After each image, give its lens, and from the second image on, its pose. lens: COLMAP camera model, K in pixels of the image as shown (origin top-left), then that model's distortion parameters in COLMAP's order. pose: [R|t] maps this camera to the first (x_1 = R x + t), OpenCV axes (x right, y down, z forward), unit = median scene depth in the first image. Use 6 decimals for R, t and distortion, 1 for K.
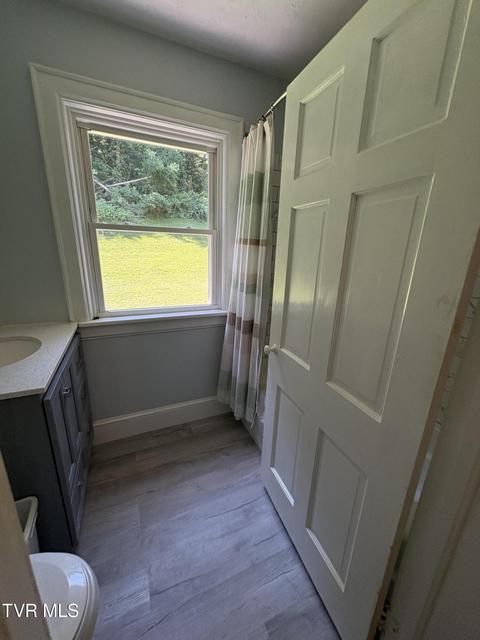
lens RADIAL K [[253.7, 0, 239.0], [0, 253.7, 318.4], [0, 0, 1]] dist [-0.000236, 0.000189]
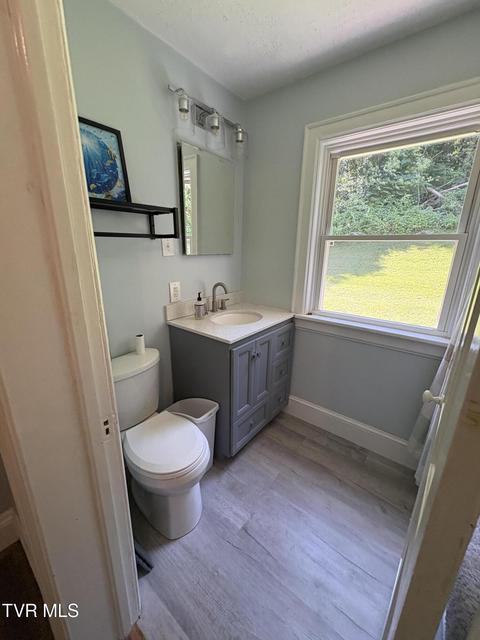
lens RADIAL K [[253.7, 0, 242.6], [0, 253.7, 318.5], [0, 0, 1]] dist [-0.000236, 0.000189]
pose [[0.467604, 0.210064, -0.858615, 0.327180], [-0.244369, 0.964216, 0.102816, -0.025762], [0.849488, 0.161741, 0.502204, 0.123917]]
